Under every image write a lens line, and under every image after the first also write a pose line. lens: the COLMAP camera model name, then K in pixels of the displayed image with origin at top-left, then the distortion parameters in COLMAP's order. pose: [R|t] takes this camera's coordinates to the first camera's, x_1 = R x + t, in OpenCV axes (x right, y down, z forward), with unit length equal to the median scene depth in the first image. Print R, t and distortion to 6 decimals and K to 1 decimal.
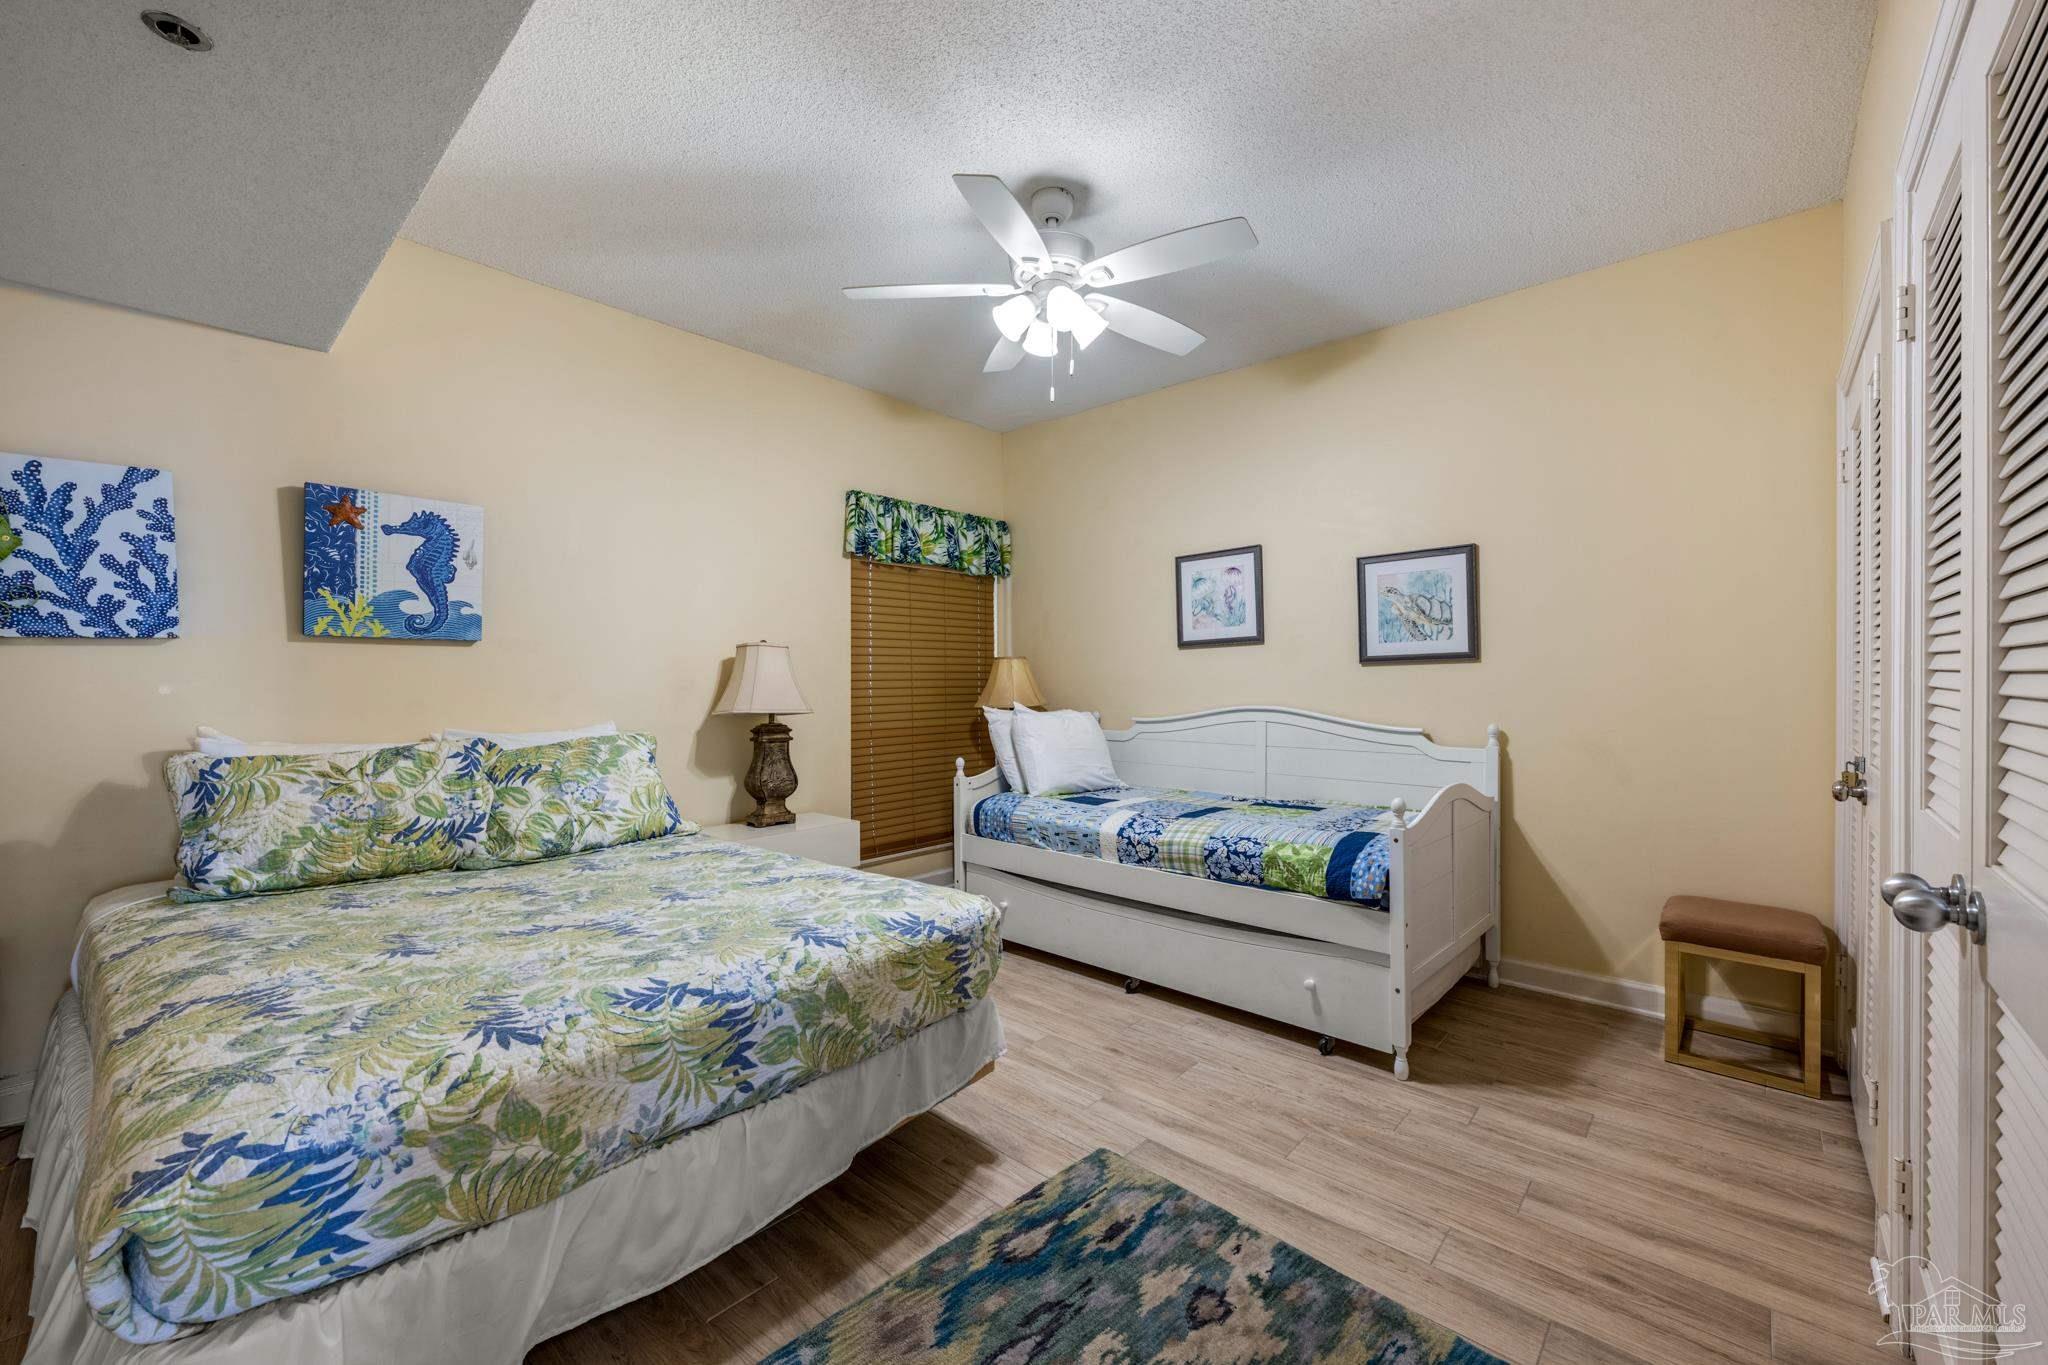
lens RADIAL K [[810.2, 0, 1028.3], [0, 810.2, 684.8], [0, 0, 1]] dist [-0.001051, 0.000304]
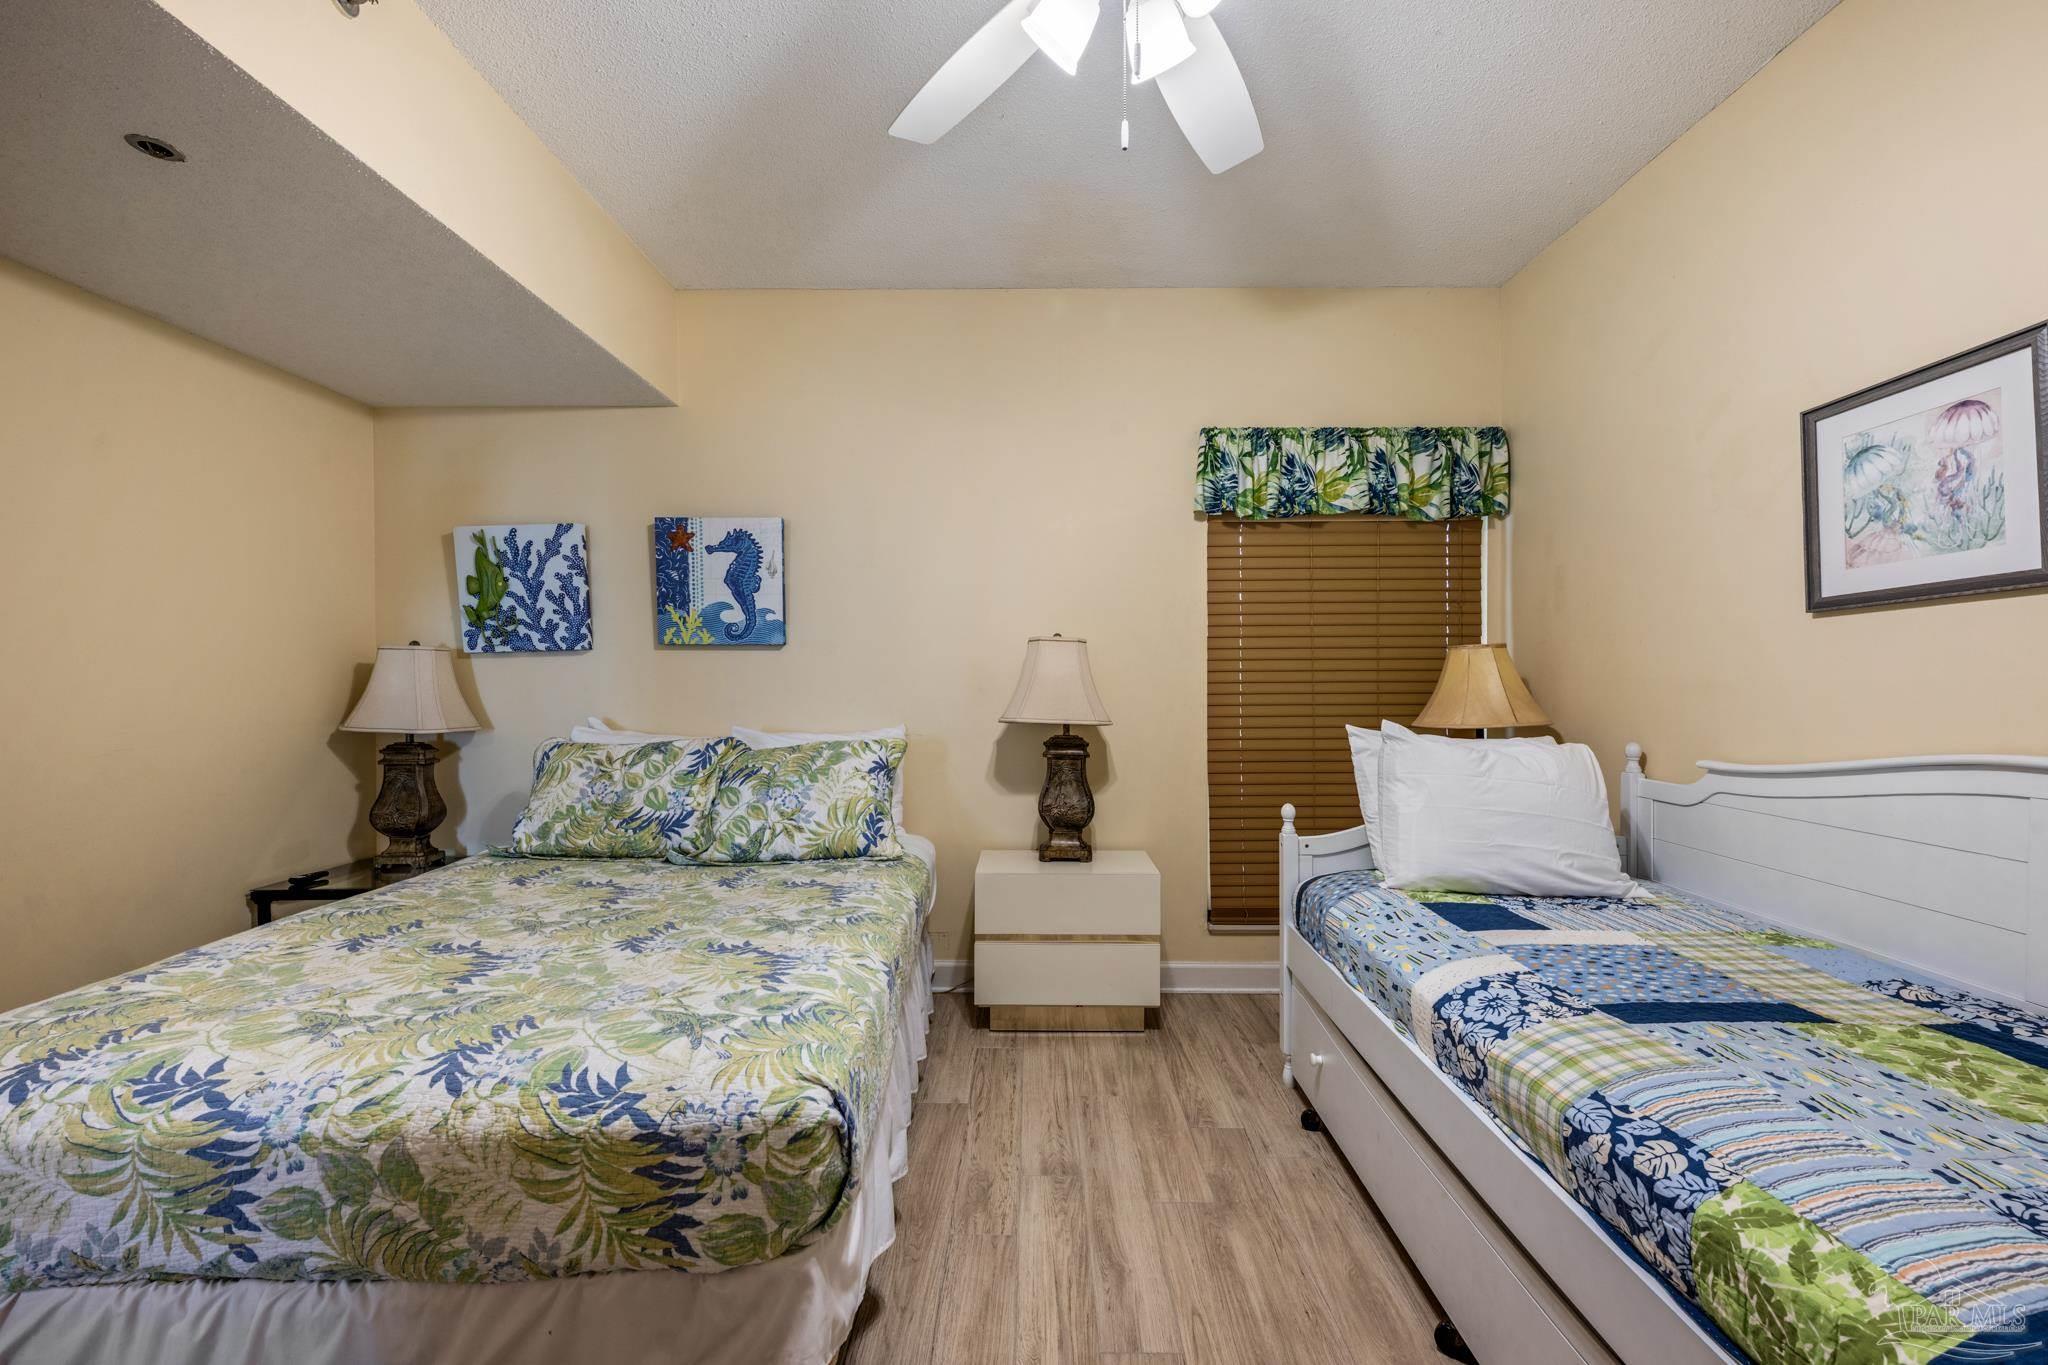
lens RADIAL K [[810.2, 0, 1027.5], [0, 810.2, 686.1], [0, 0, 1]] dist [-0.001051, 0.000304]
pose [[0.663290, 0.008009, -0.748320, 0.346644], [-0.005548, 0.999968, 0.005786, -0.008196], [0.748342, 0.000314, 0.663313, 0.559448]]
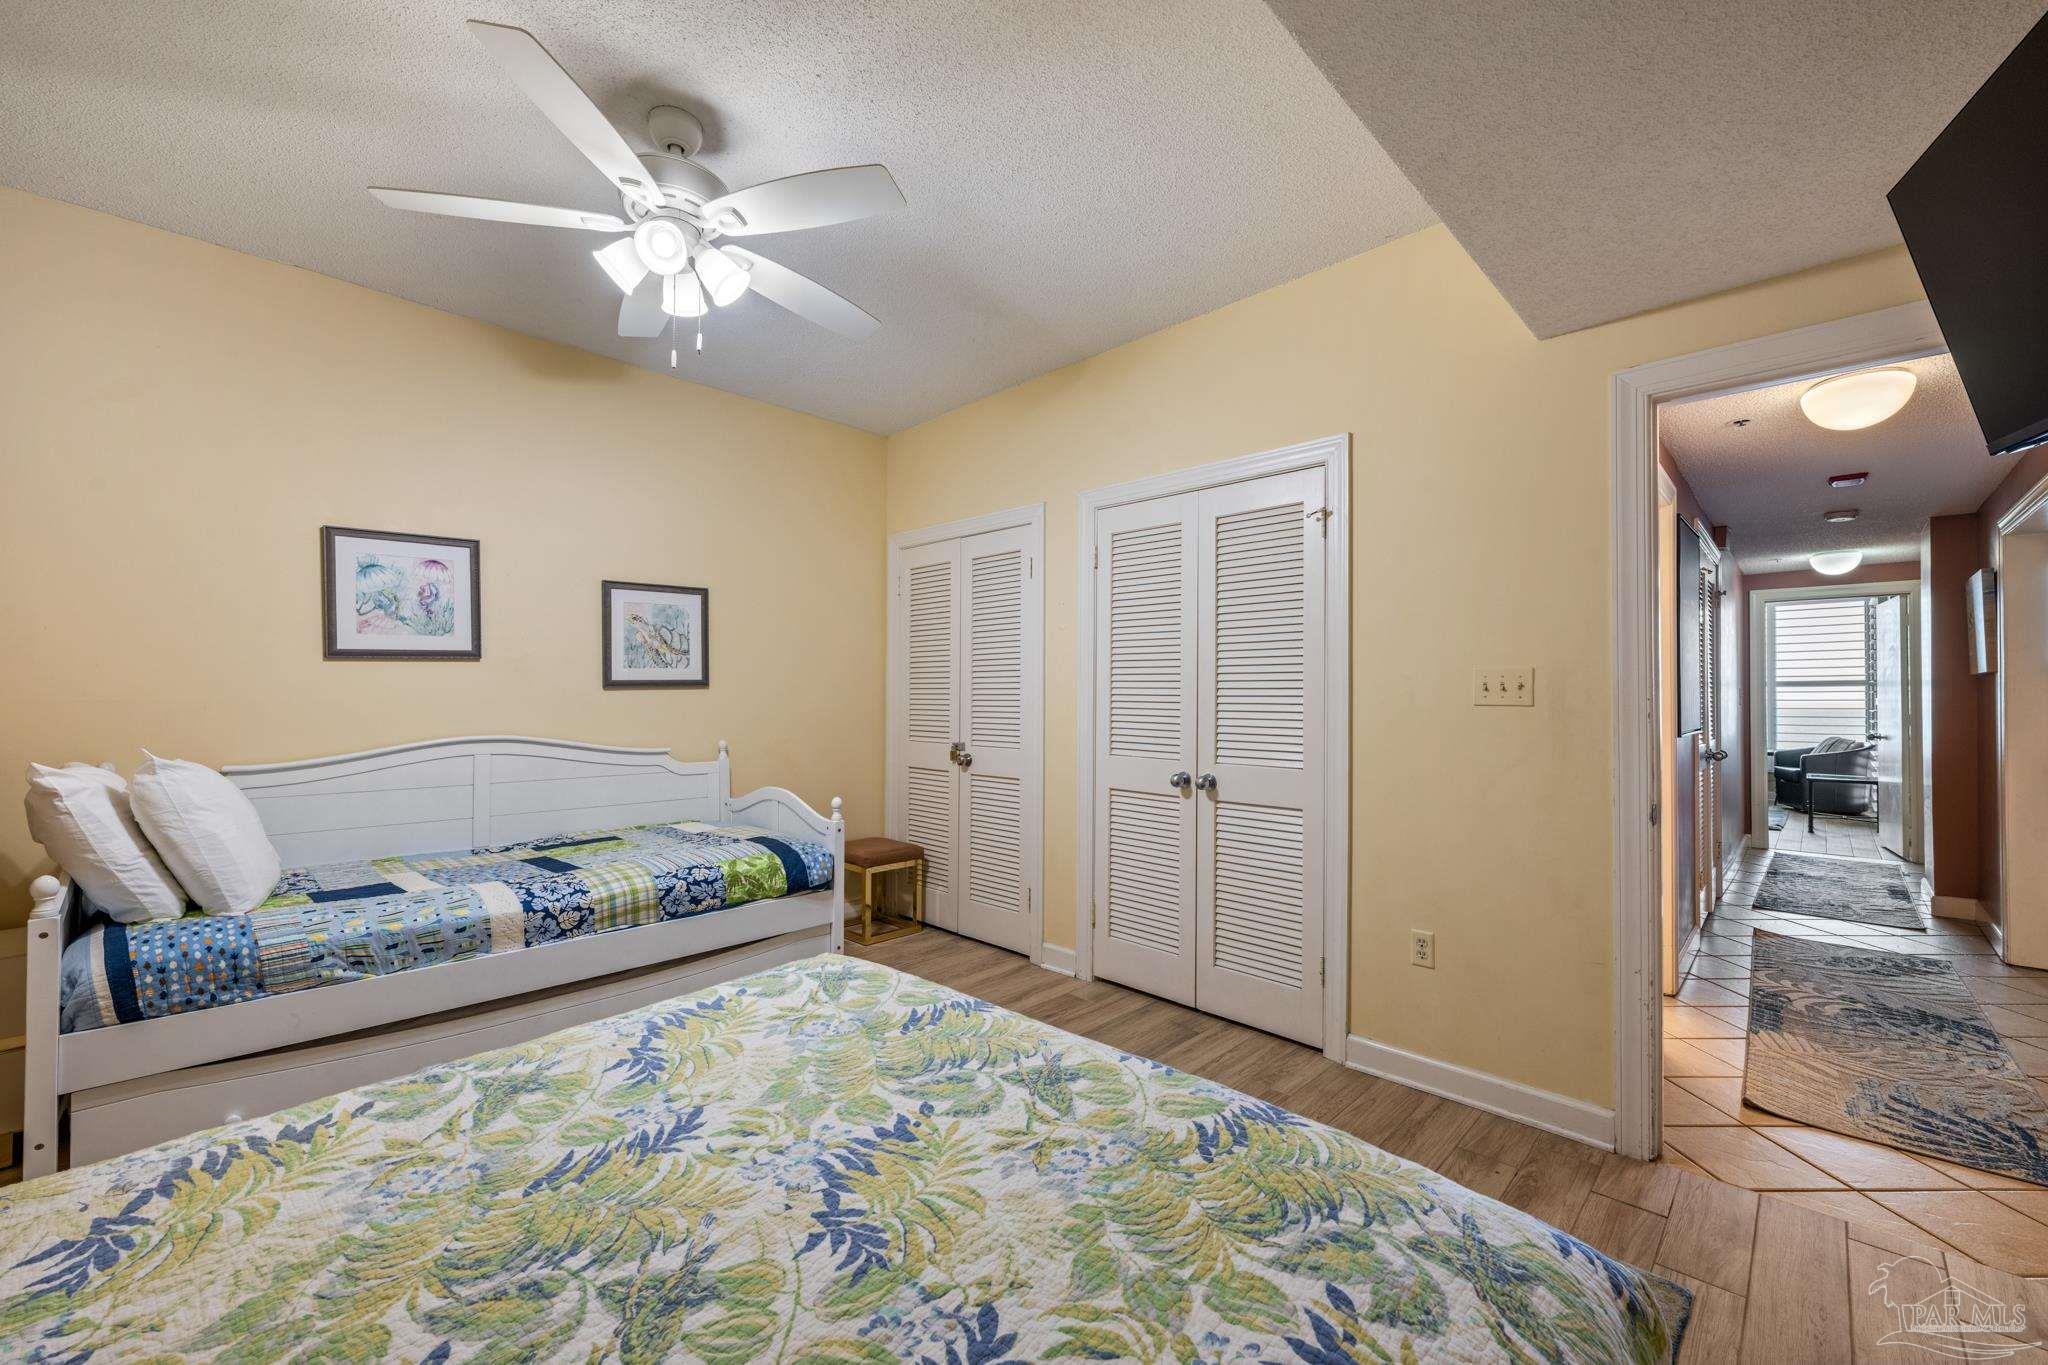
lens RADIAL K [[810.2, 0, 1026.5], [0, 810.2, 692.9], [0, 0, 1]] dist [-0.001051, 0.000304]
pose [[0.043548, 0.007623, 0.999022, -0.702823], [0.004523, 0.999959, -0.007827, -0.012030], [-0.999041, 0.004859, 0.043512, 0.558324]]
